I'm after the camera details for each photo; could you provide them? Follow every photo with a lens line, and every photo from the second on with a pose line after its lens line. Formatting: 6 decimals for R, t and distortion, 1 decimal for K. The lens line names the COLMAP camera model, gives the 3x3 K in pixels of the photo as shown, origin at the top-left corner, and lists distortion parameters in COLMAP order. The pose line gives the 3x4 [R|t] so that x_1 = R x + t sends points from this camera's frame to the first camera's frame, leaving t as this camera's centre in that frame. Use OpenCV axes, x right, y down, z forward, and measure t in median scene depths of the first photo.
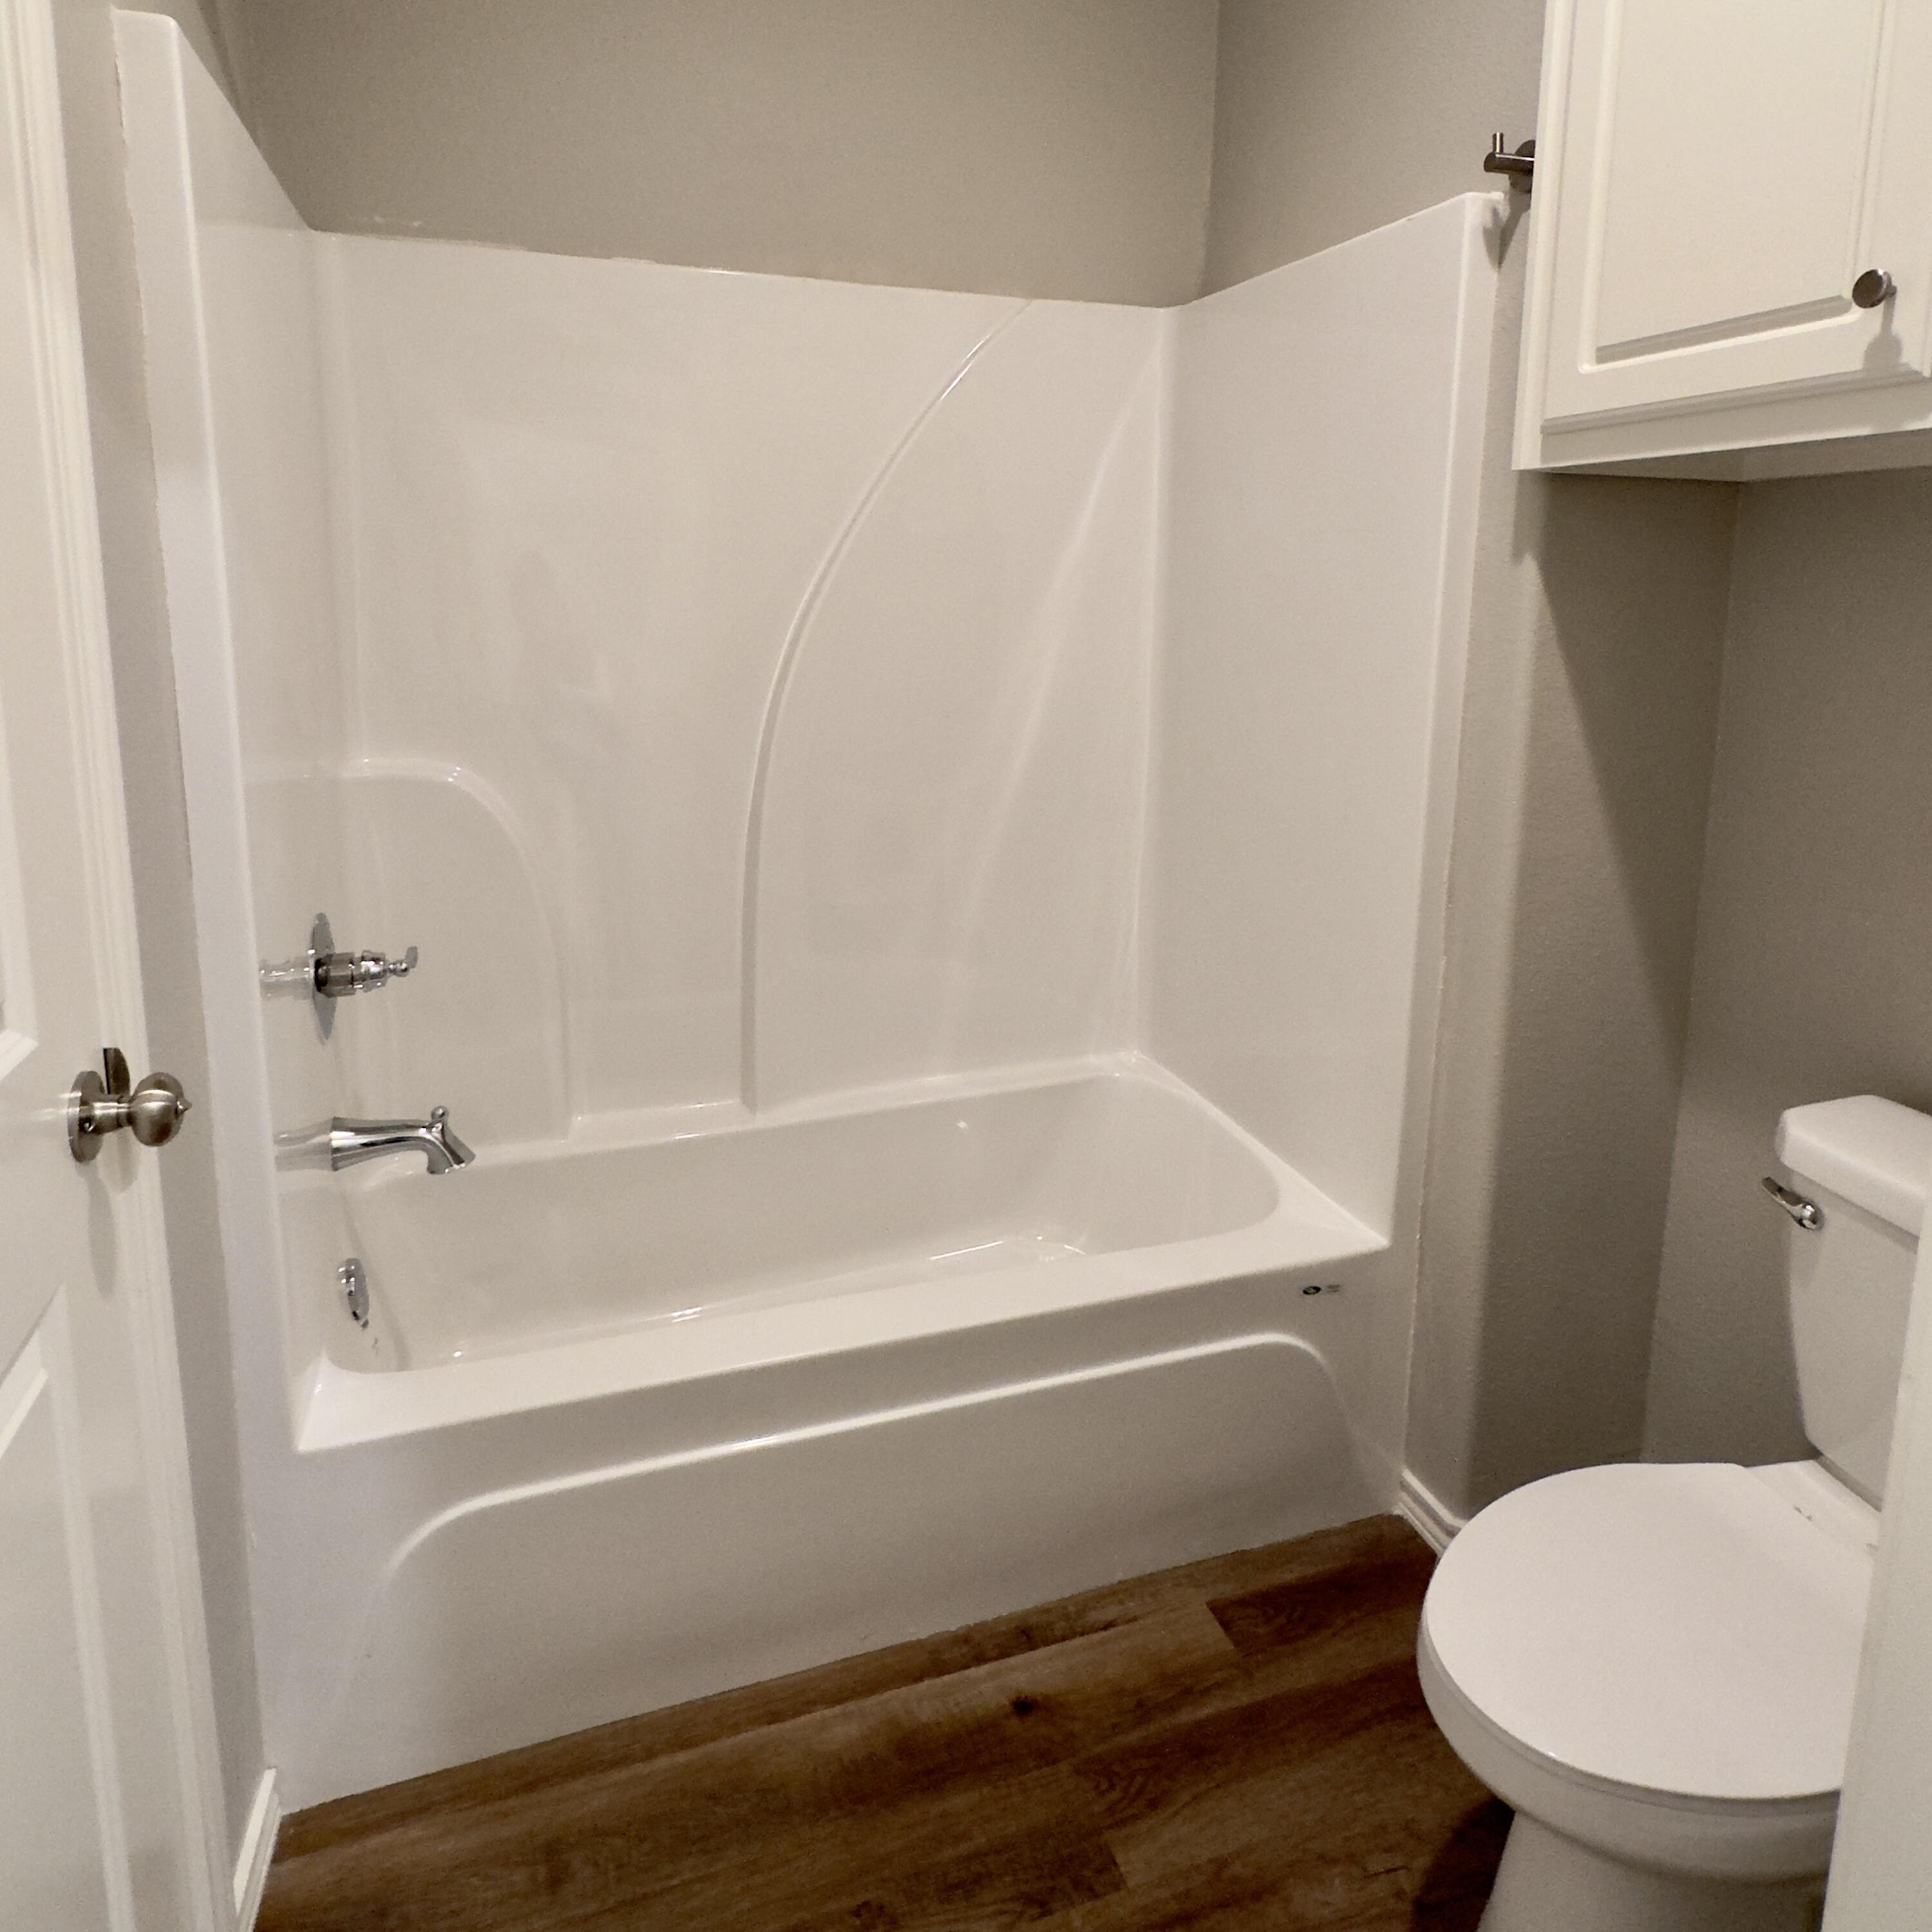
lens RADIAL K [[1272.1, 0, 966.0], [0, 1272.1, 966.0], [0, 0, 1]] dist [-0.002164, 0.000351]
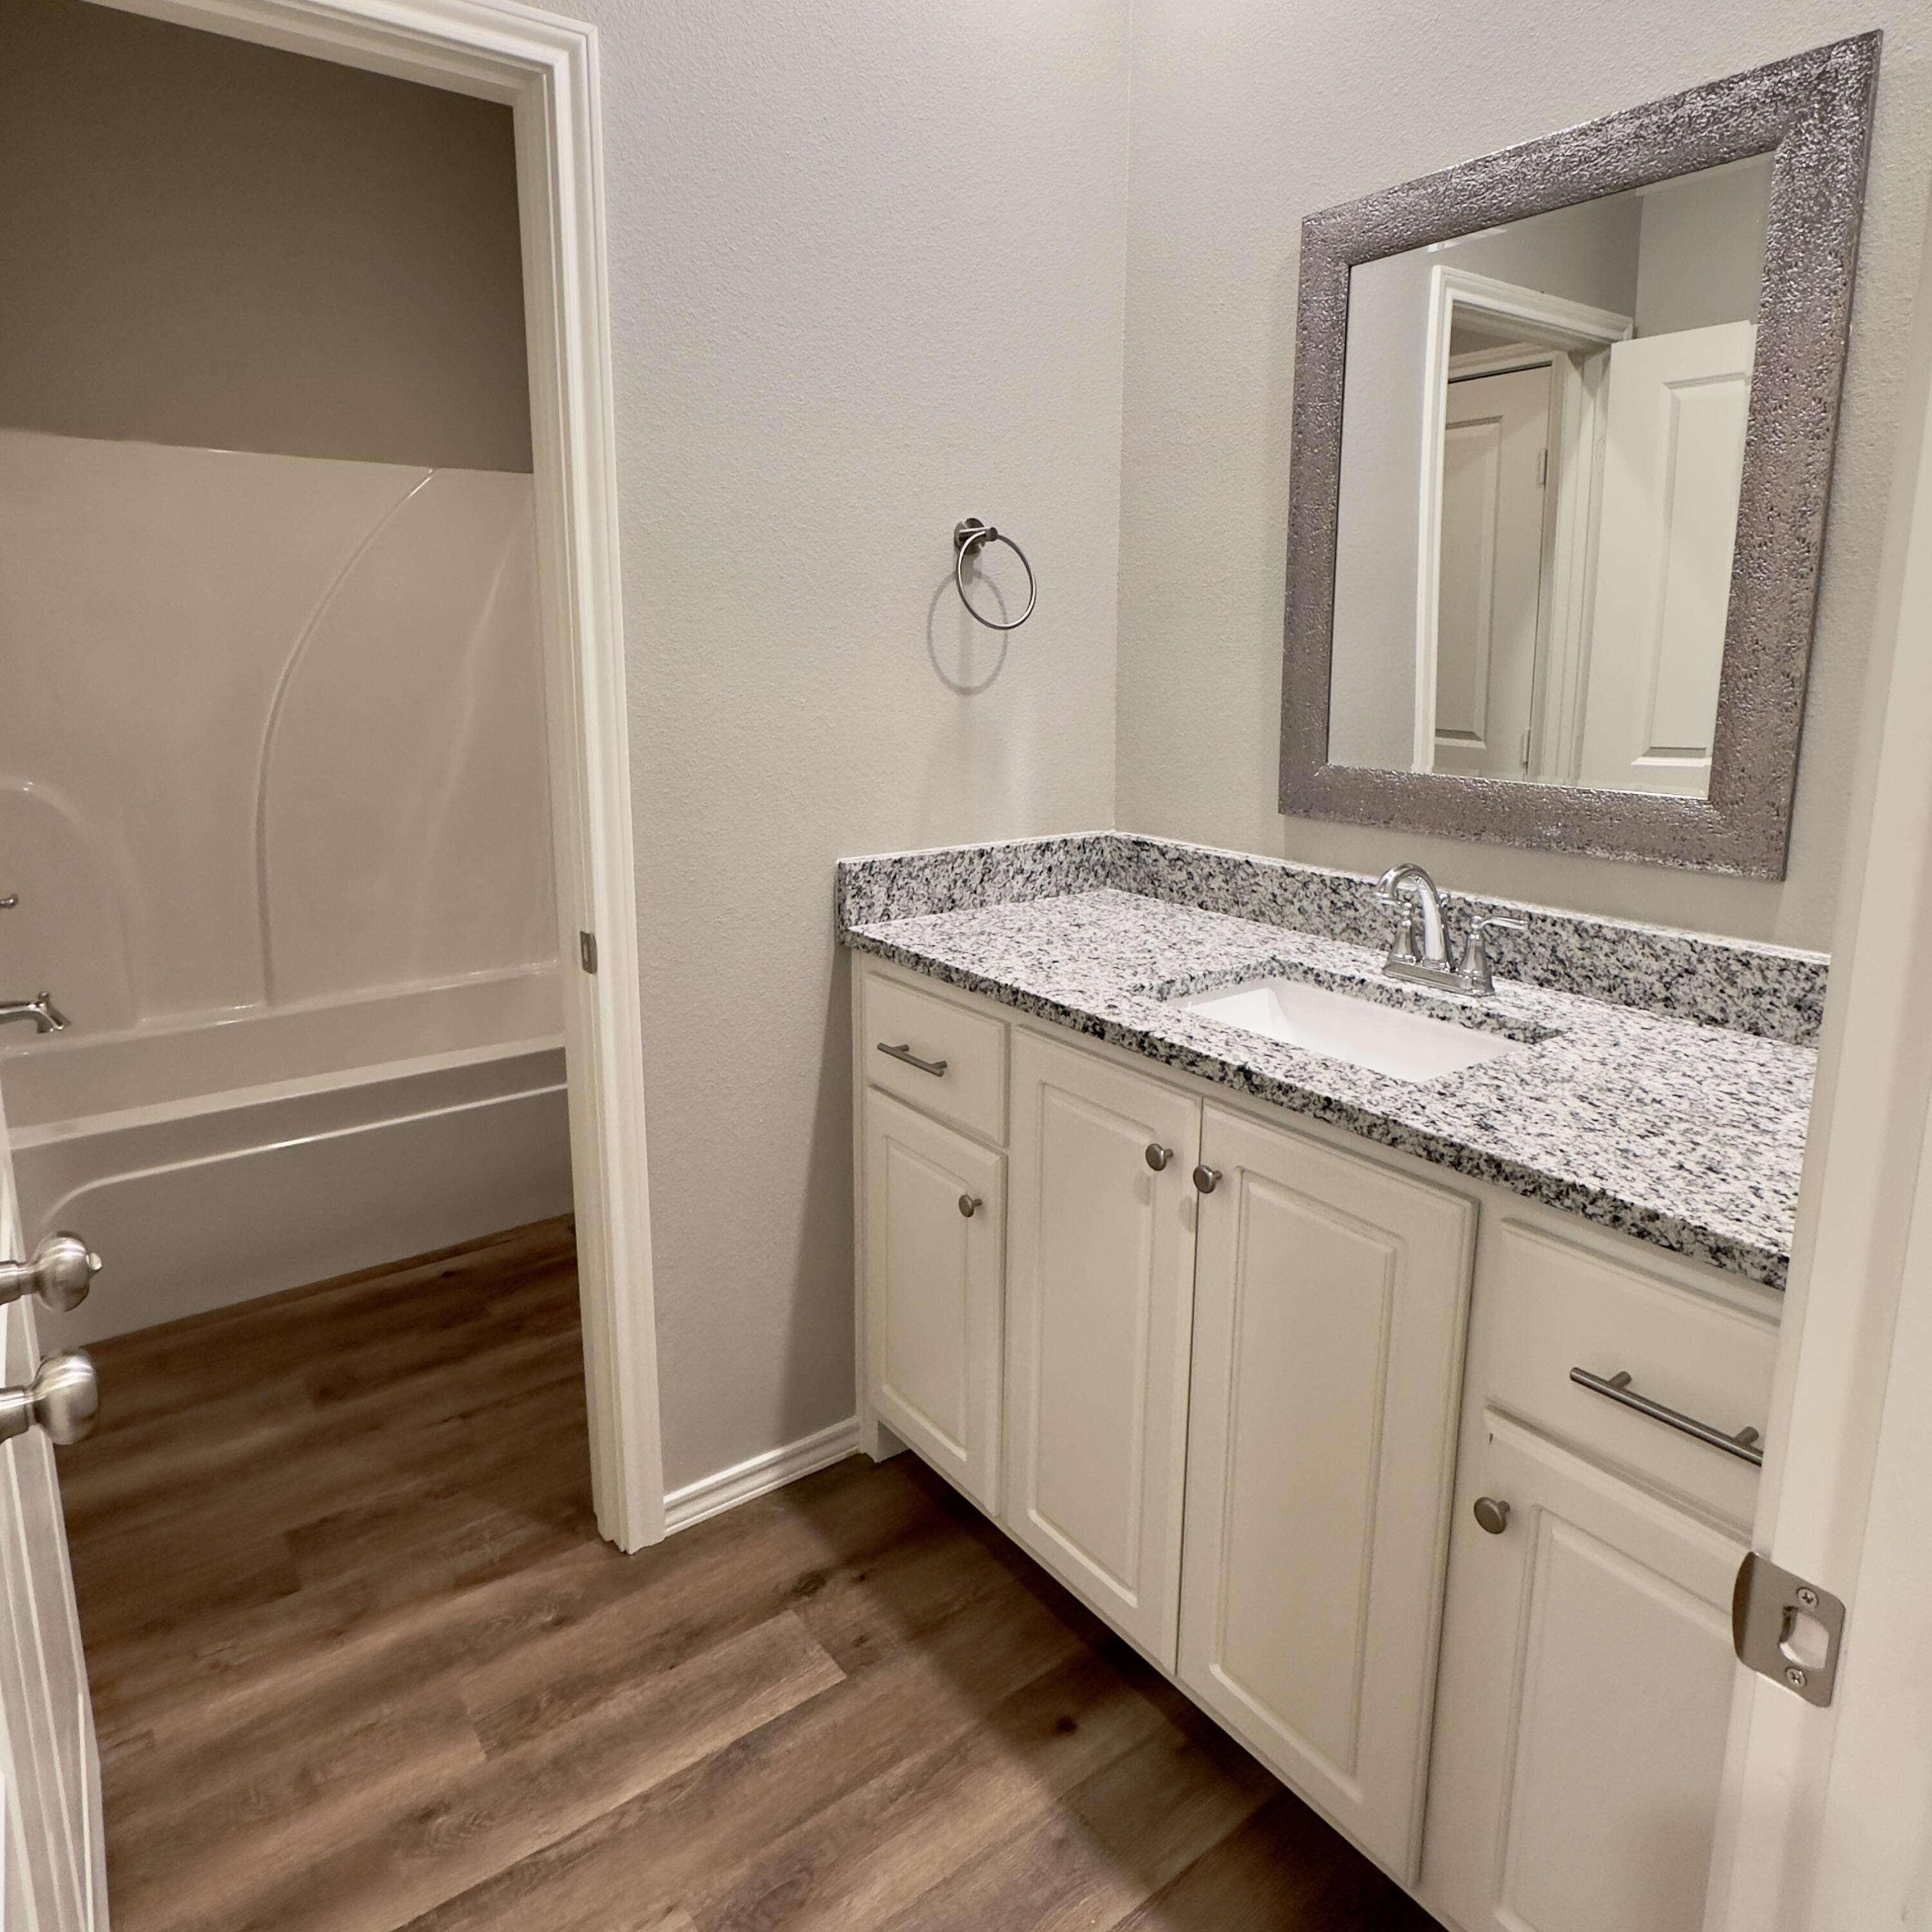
lens RADIAL K [[1272.1, 0, 966.0], [0, 1272.1, 966.0], [0, 0, 1]] dist [-0.002164, 0.000351]
pose [[0.952540, -0.070523, 0.296132, 0.205633], [0.080756, 0.996481, -0.022450, 0.205665], [-0.293507, 0.045299, 0.954883, -0.824370]]
